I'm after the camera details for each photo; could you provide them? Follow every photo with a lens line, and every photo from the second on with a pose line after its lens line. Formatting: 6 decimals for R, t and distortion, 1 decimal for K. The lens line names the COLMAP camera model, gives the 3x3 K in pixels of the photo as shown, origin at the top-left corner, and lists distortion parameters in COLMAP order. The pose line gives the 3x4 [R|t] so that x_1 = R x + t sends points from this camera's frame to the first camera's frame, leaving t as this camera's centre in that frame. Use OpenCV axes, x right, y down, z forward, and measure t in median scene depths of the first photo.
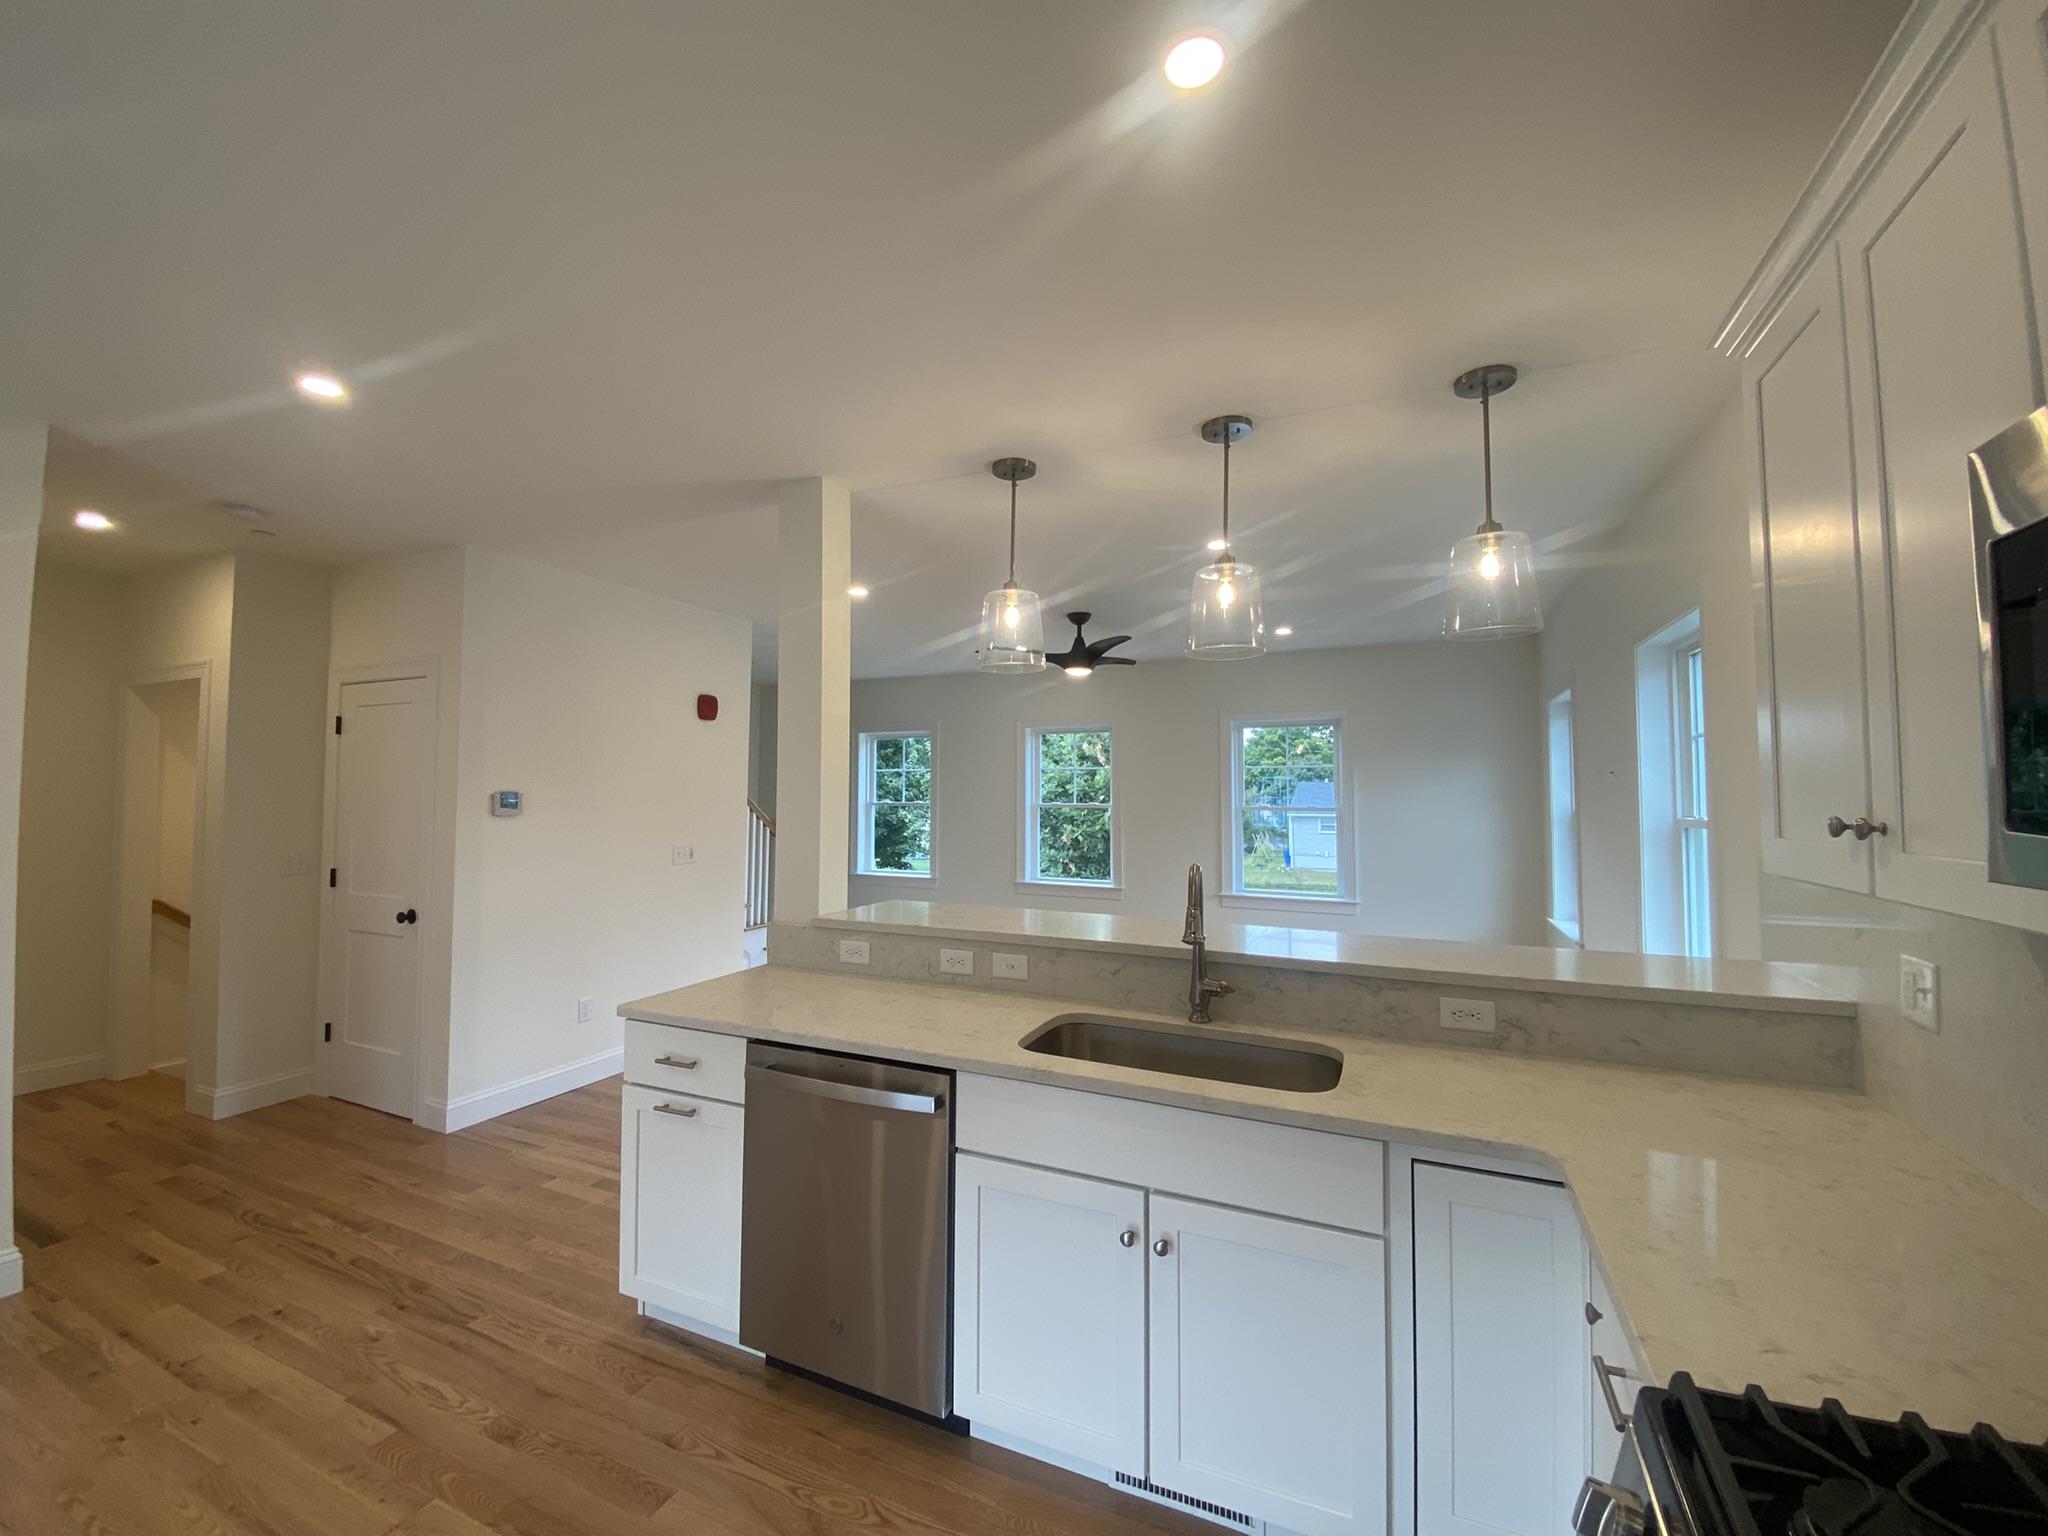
lens RADIAL K [[825.0, 0, 1019.2], [0, 825.0, 755.6], [0, 0, 1]] dist [0.042706, -0.035013]
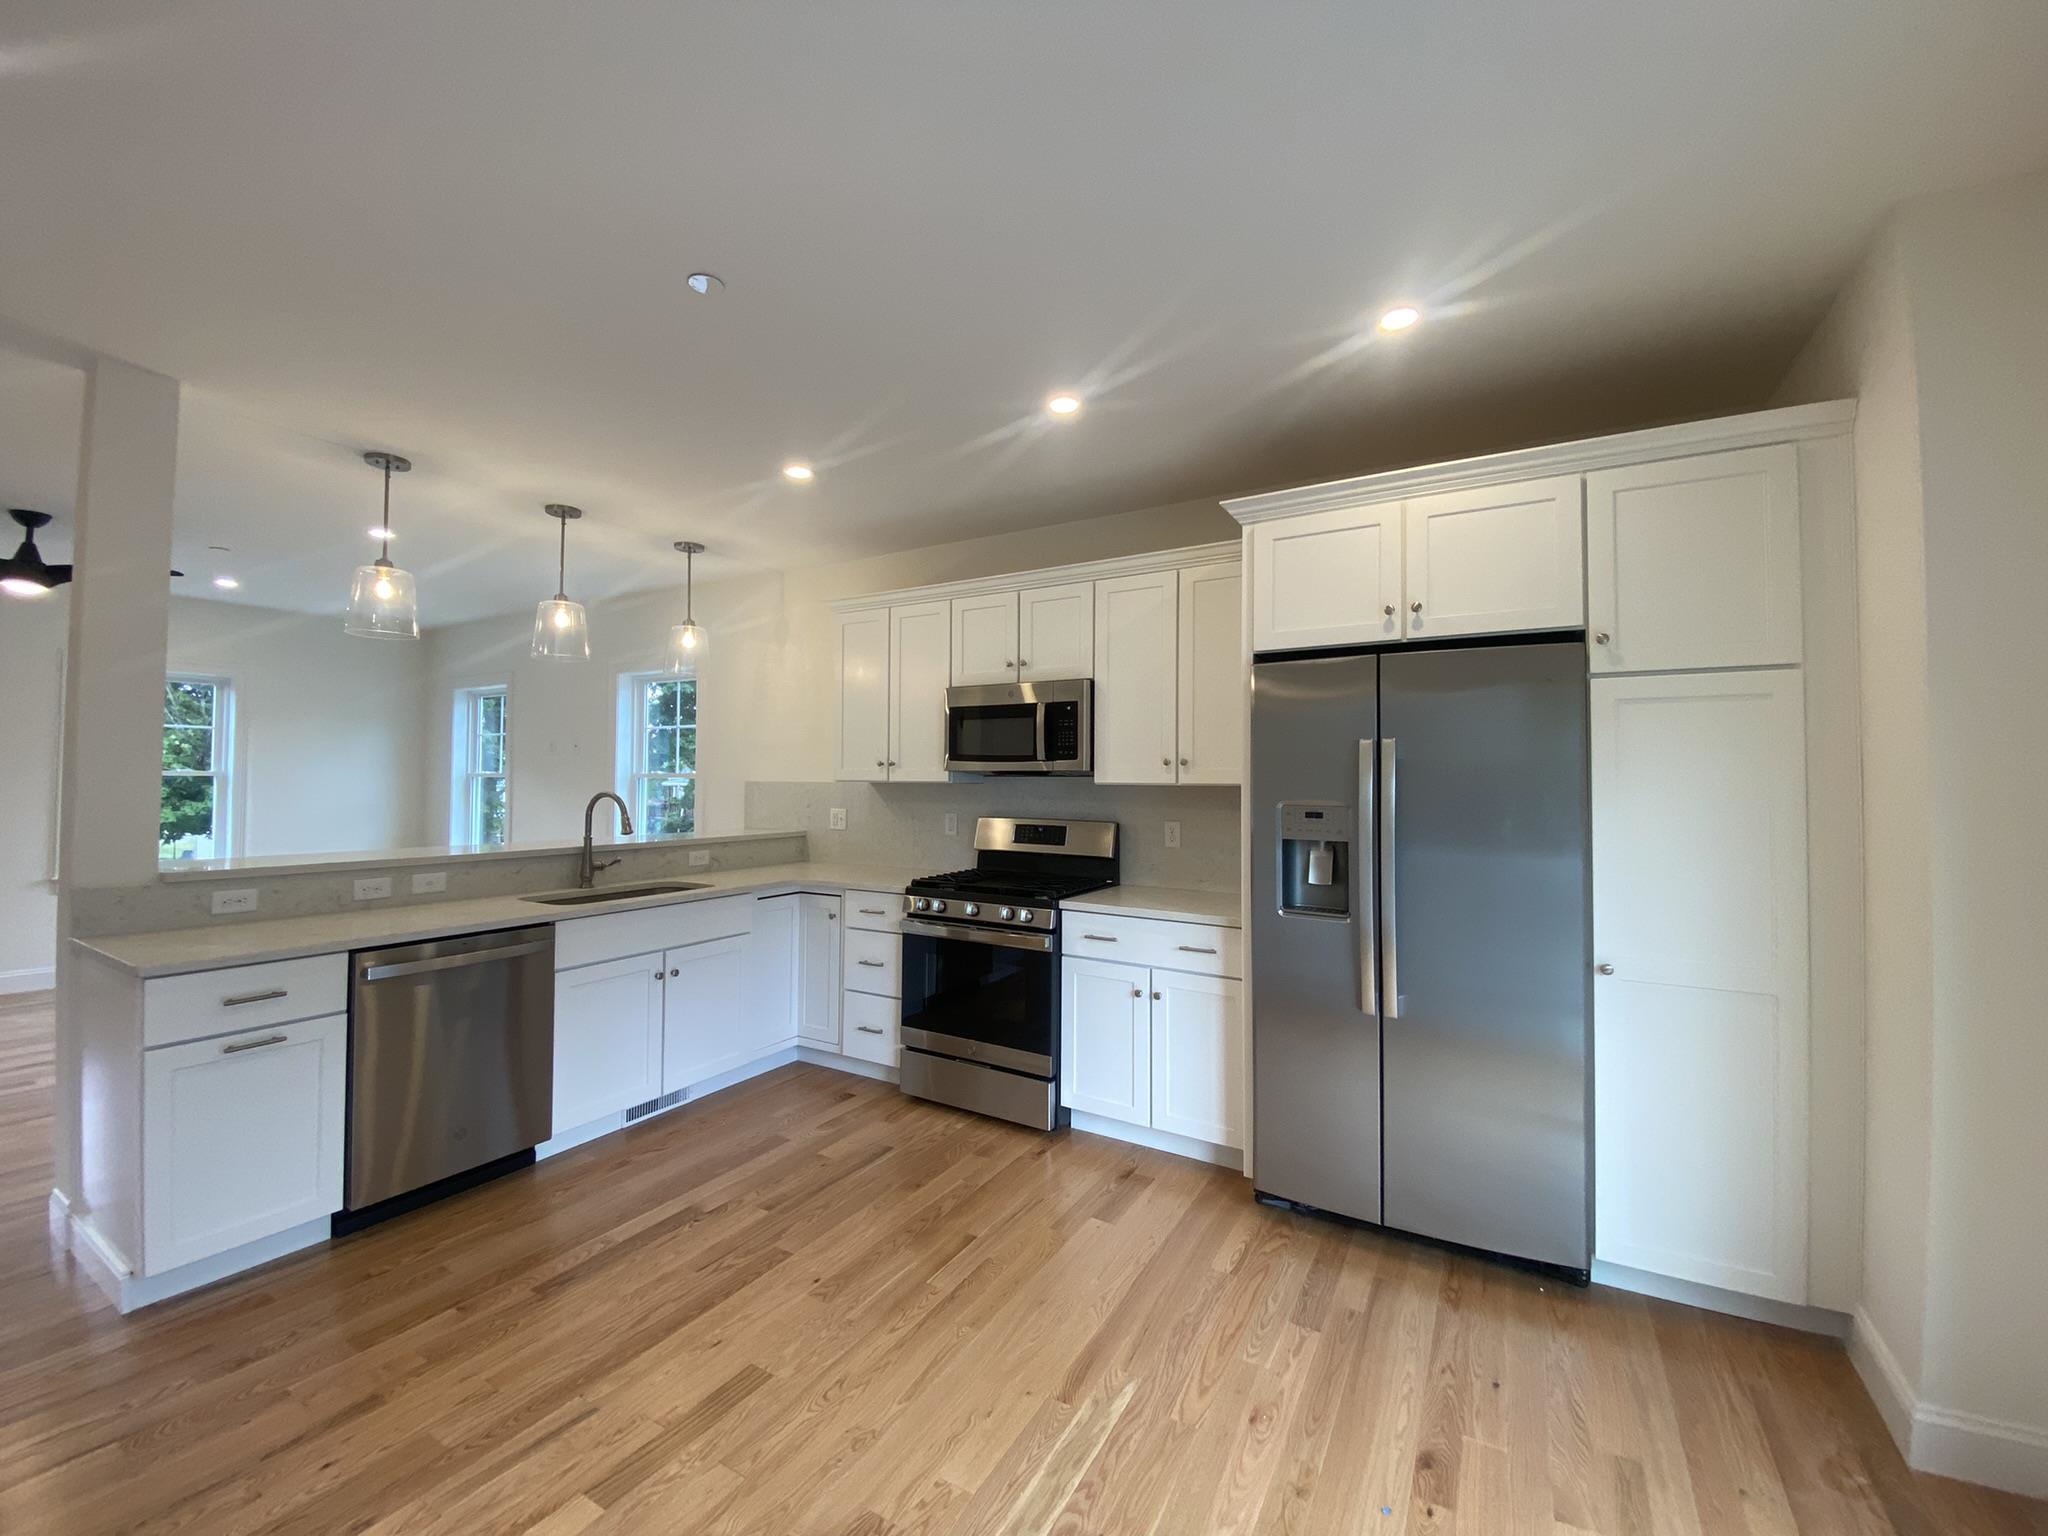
lens RADIAL K [[825.0, 0, 1019.2], [0, 825.0, 755.6], [0, 0, 1]] dist [0.042706, -0.035013]
pose [[0.094046, 0.029115, 0.995142, -1.278608], [-0.053864, 0.998257, -0.024116, 0.048228], [-0.994110, -0.051335, 0.095450, 0.002556]]
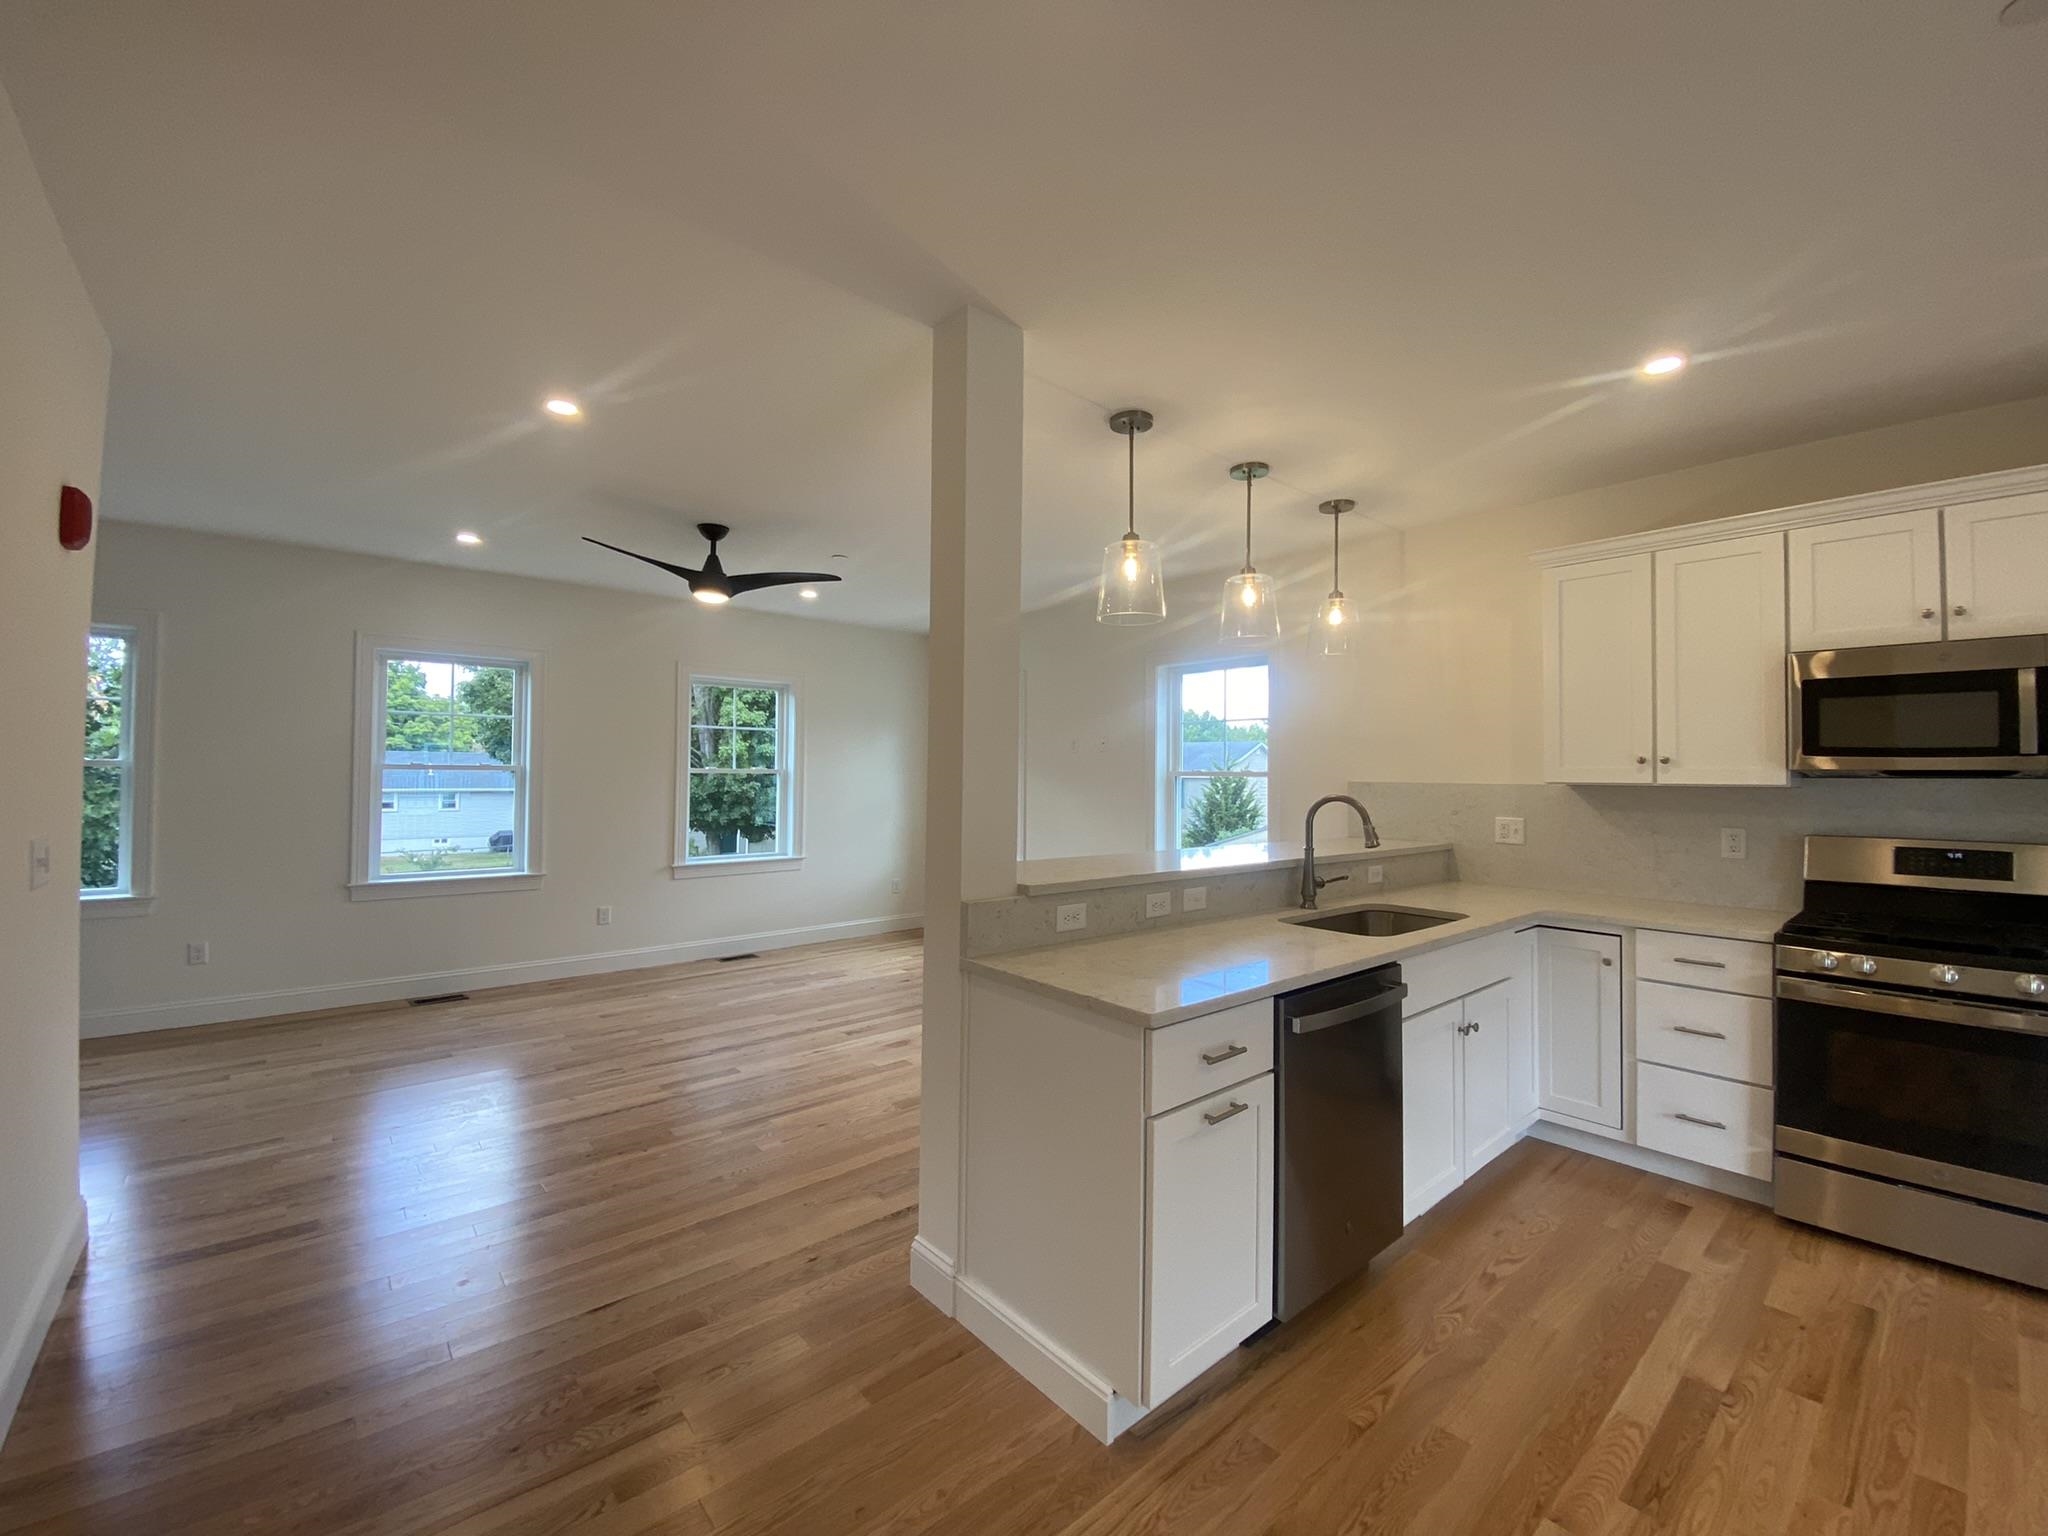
lens RADIAL K [[818.7, 0, 1009.9], [0, 818.7, 759.8], [0, 0, 1]] dist [-0.001420, -0.013742]
pose [[0.420740, 0.022673, 0.906898, -1.166429], [-0.053857, 0.998549, 0.000022, 0.092714], [-0.905581, -0.048852, 0.421350, 0.839191]]
